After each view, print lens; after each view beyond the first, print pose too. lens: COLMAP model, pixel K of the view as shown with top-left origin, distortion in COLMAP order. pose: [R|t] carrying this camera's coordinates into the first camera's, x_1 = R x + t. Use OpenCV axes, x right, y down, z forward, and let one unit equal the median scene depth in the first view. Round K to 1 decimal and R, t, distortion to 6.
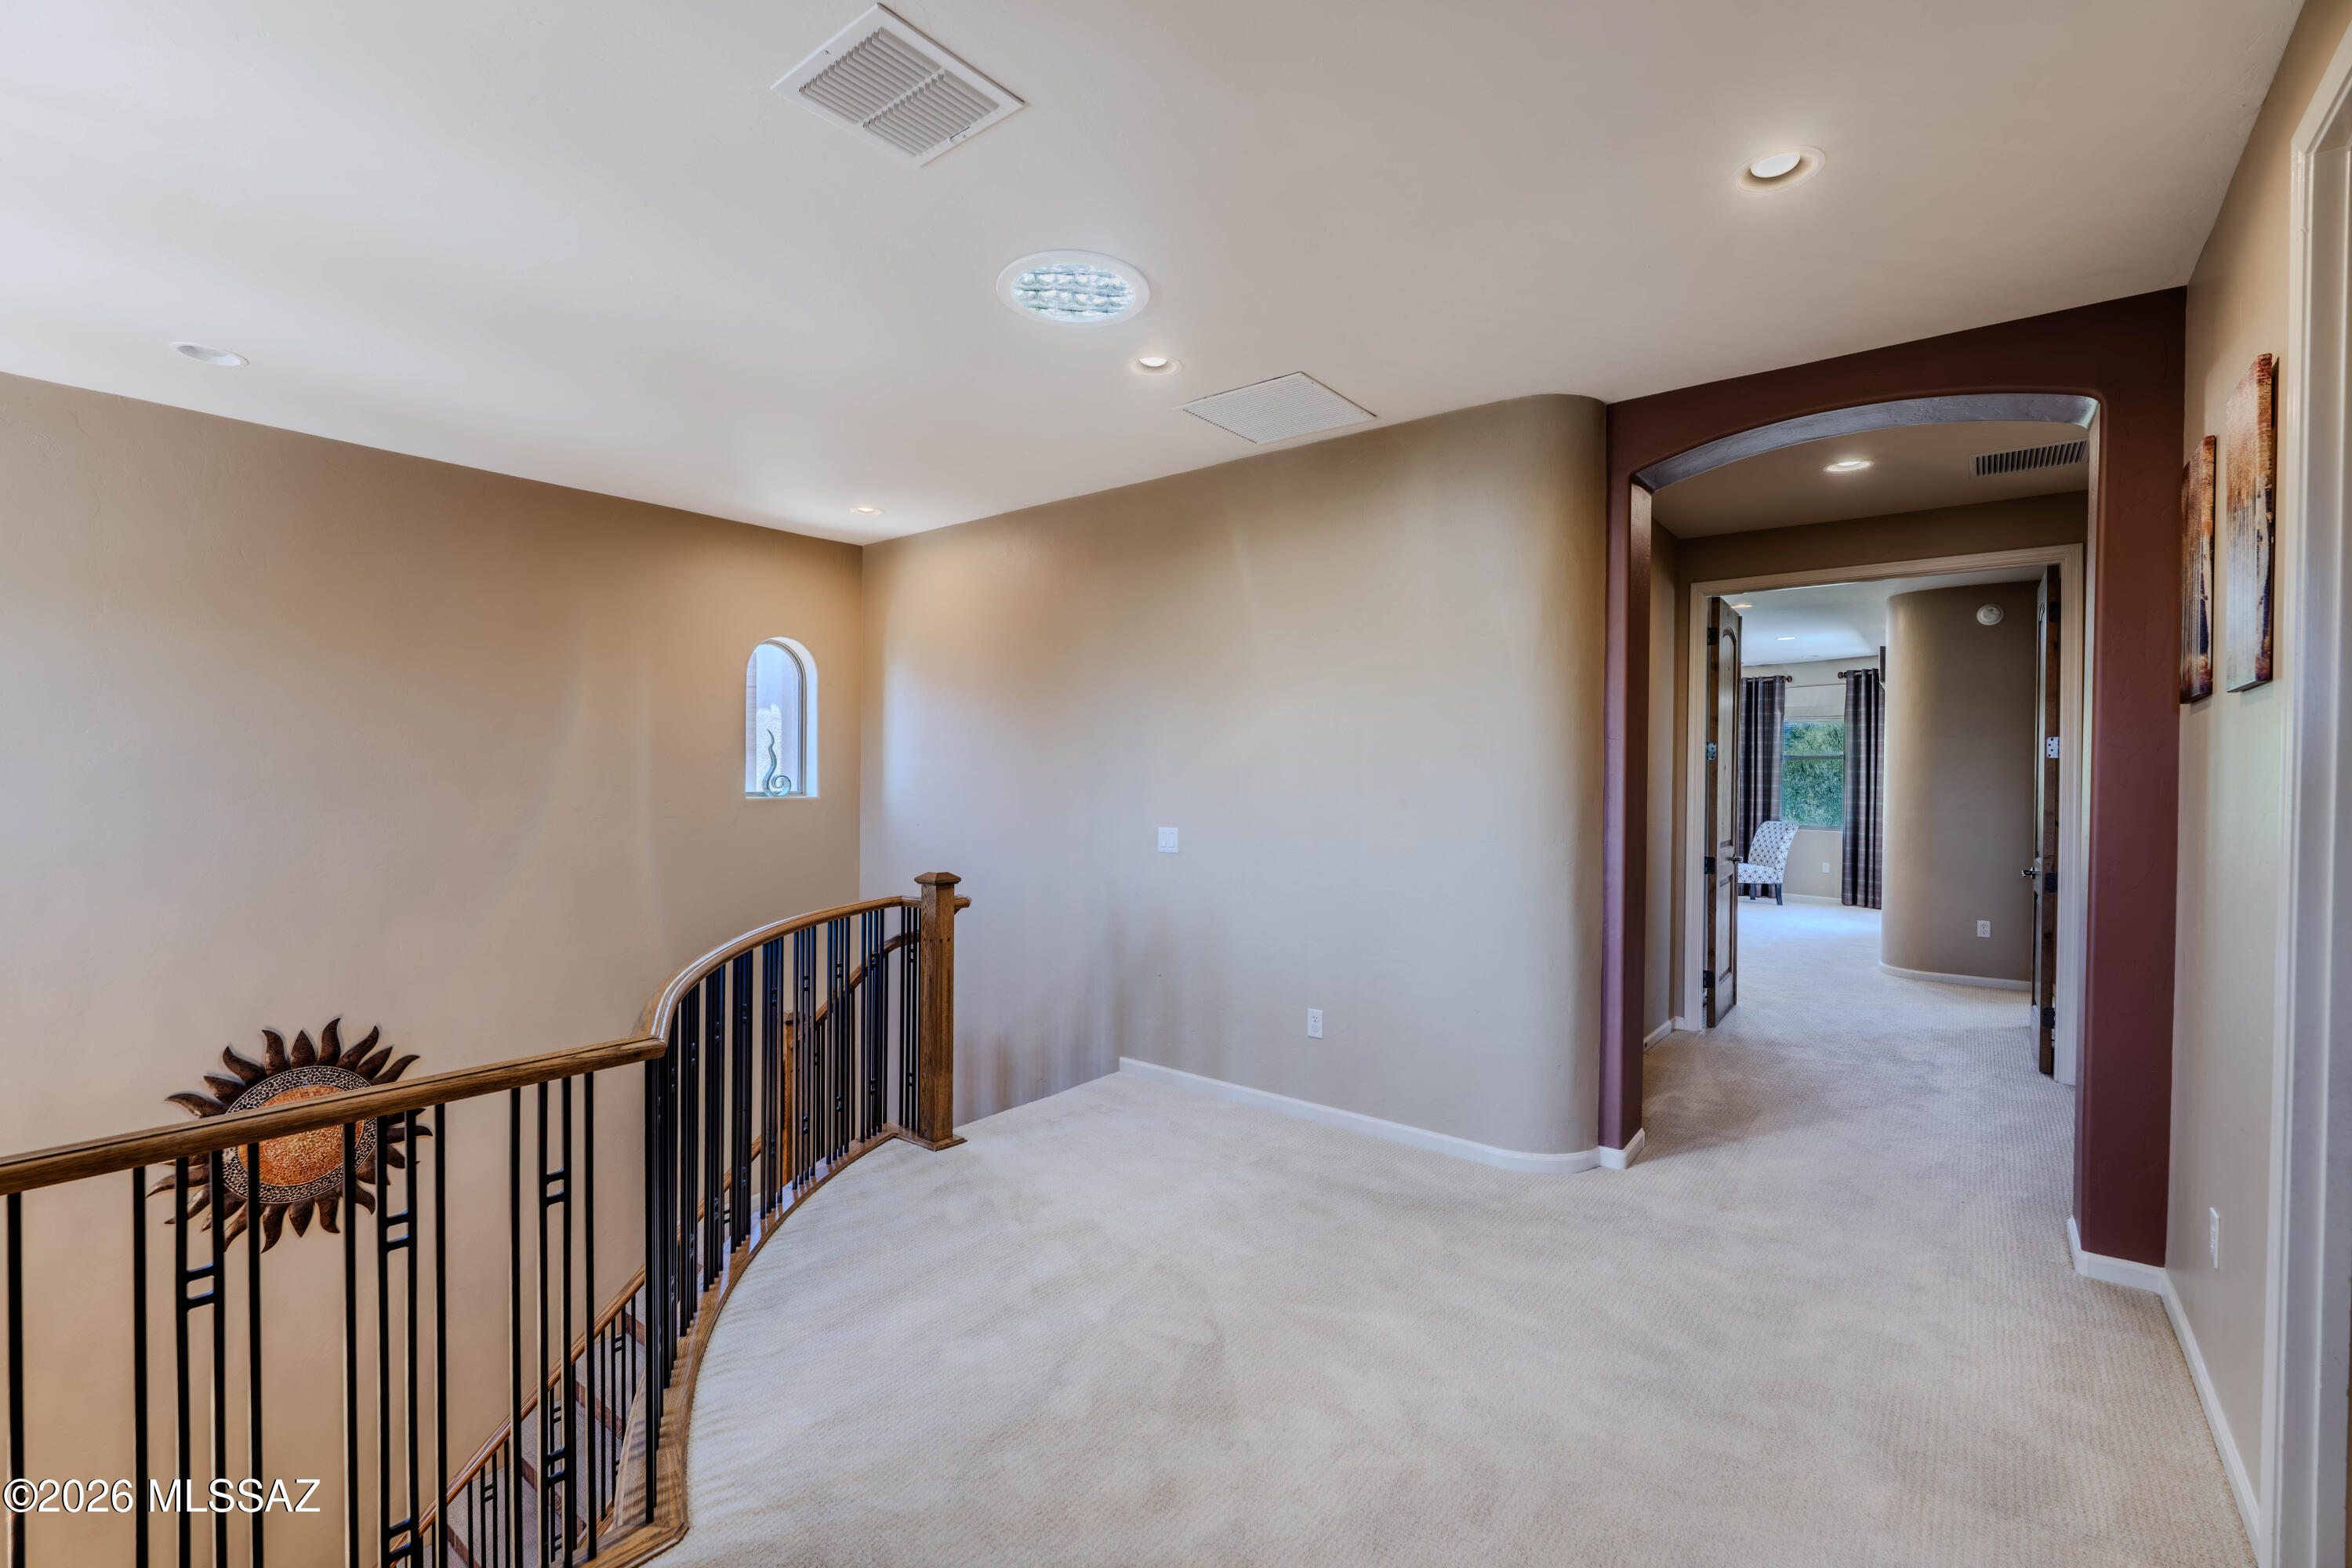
lens RADIAL K [[1021.7, 0, 1176.1], [0, 1021.7, 784.5], [0, 0, 1]] dist [-0.005572, 0.000641]
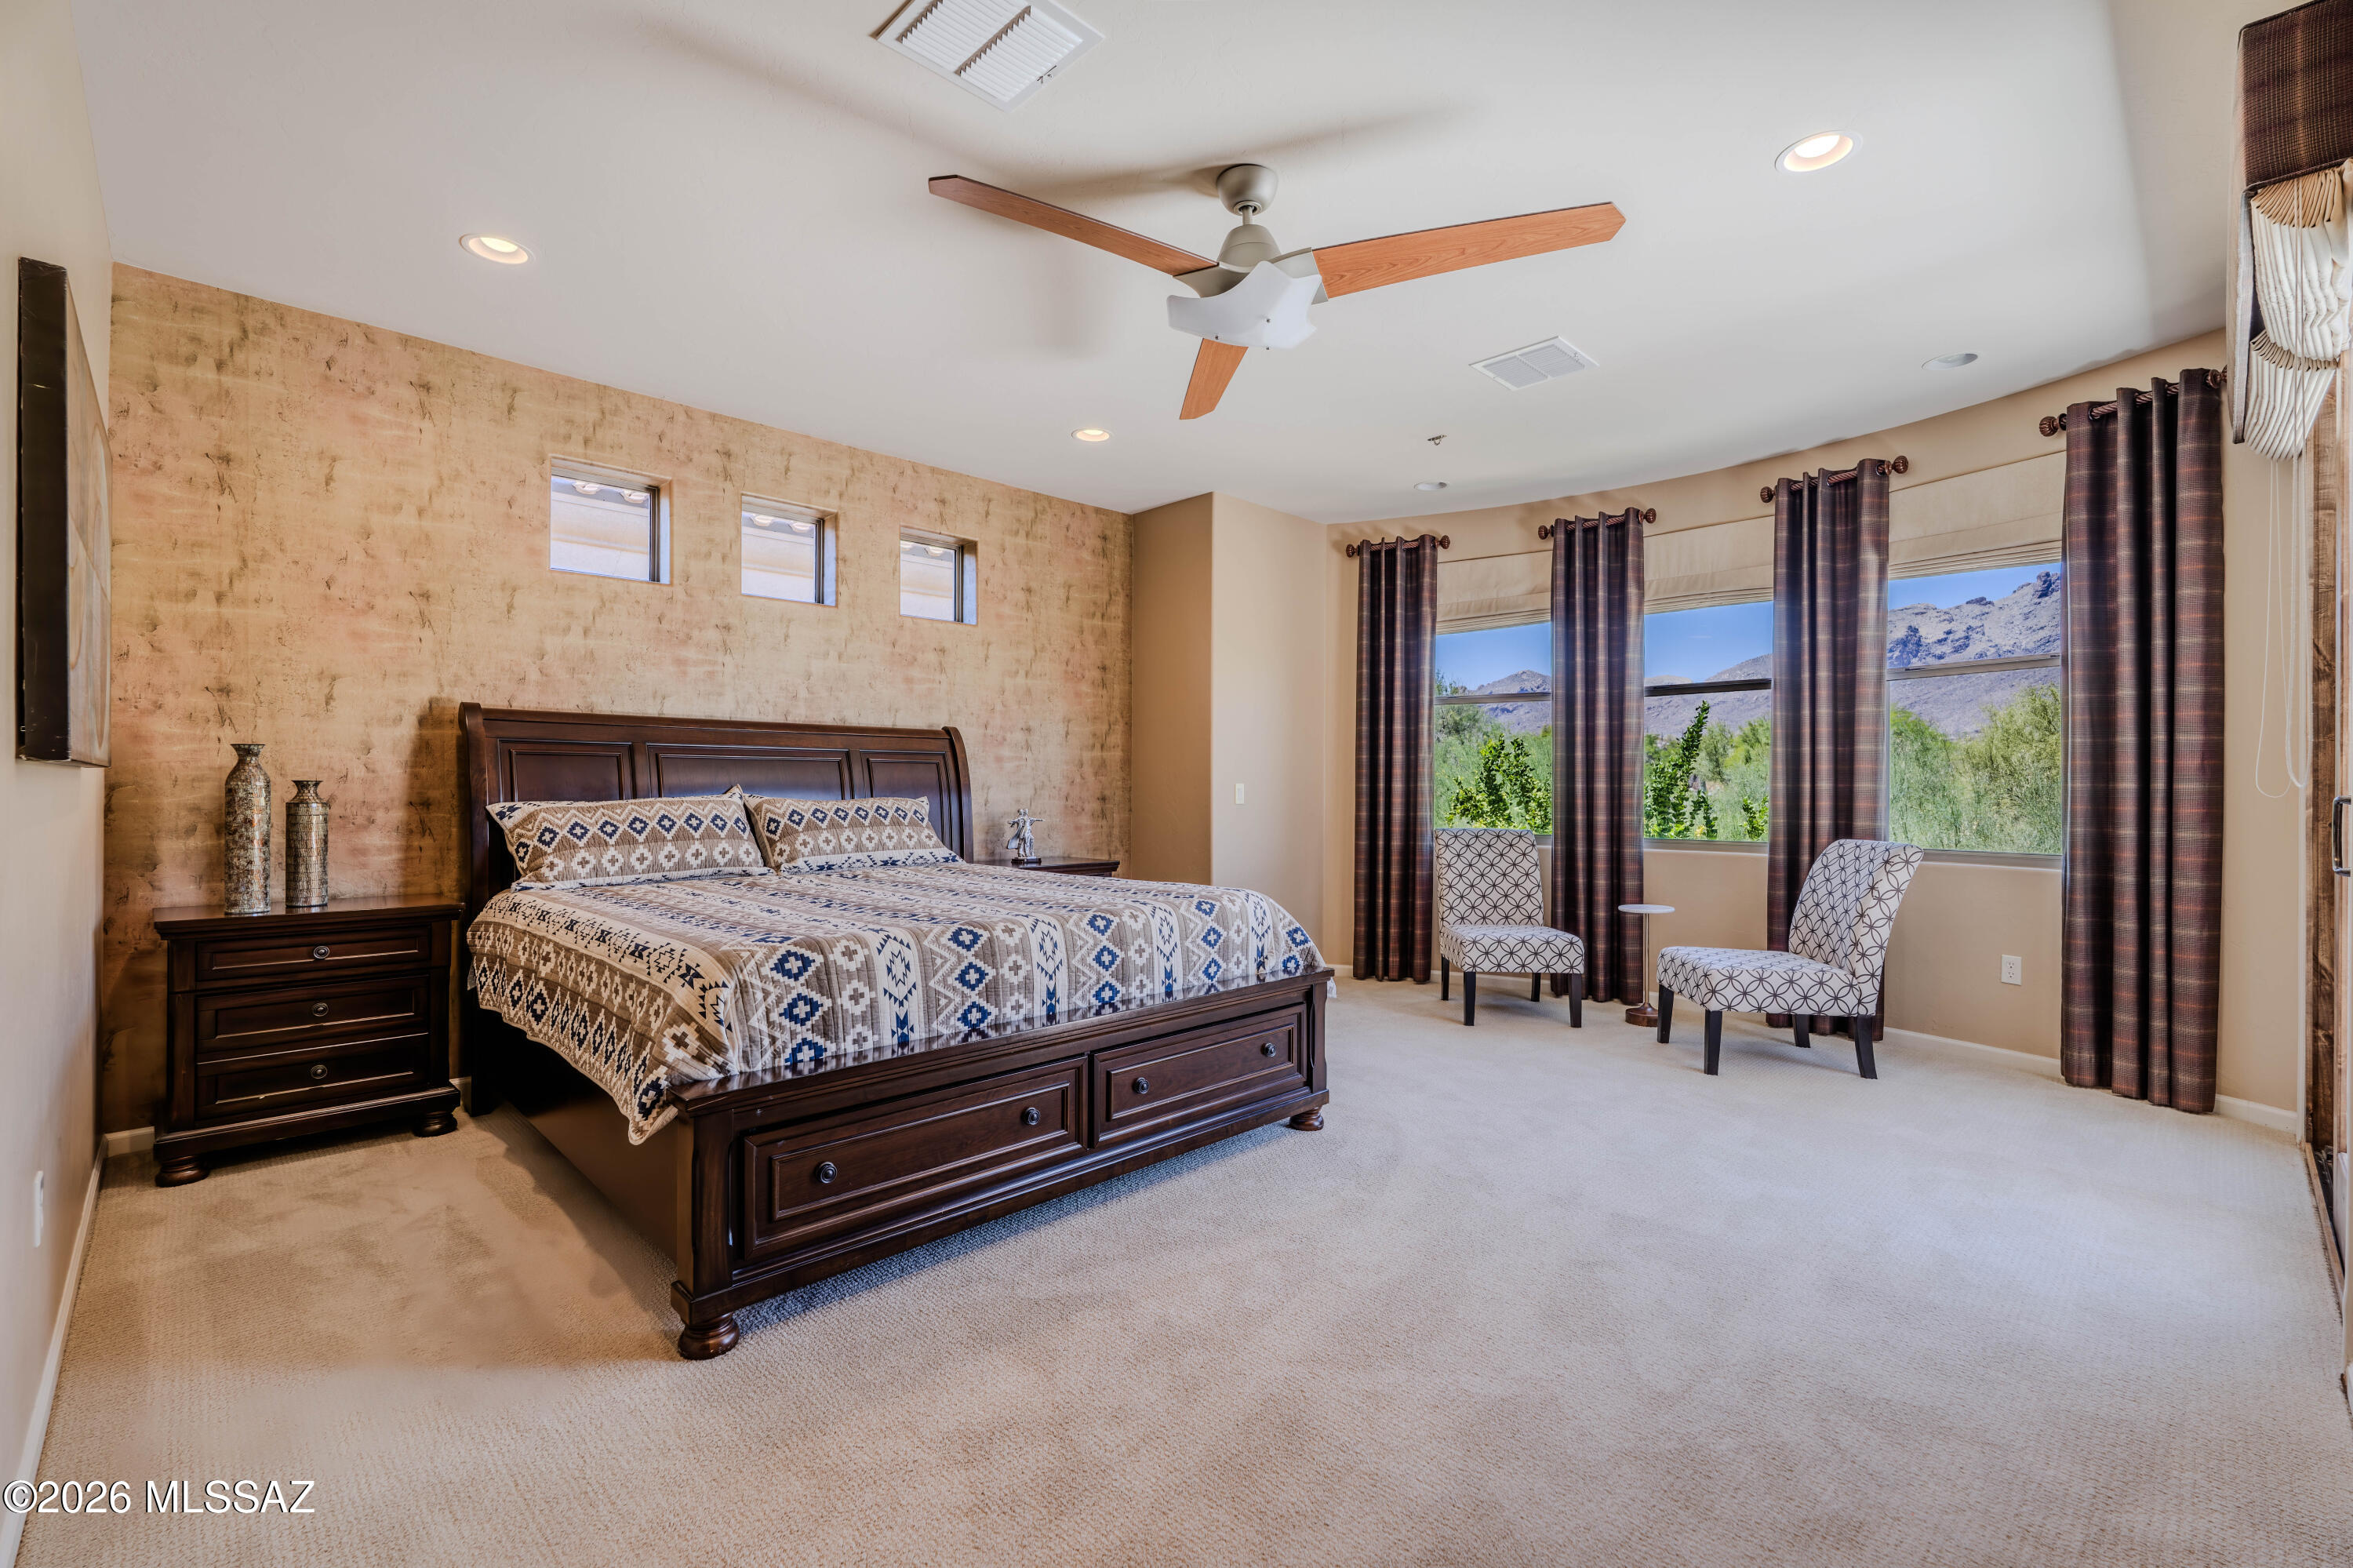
lens RADIAL K [[1022.2, 0, 1175.4], [0, 1022.2, 785.7], [0, 0, 1]] dist [-0.005572, 0.000641]
pose [[0.990830, -0.004416, -0.135042, 0.402676], [0.002345, 0.999877, -0.015488, 0.022087], [0.135094, 0.015029, 0.990719, 0.616798]]
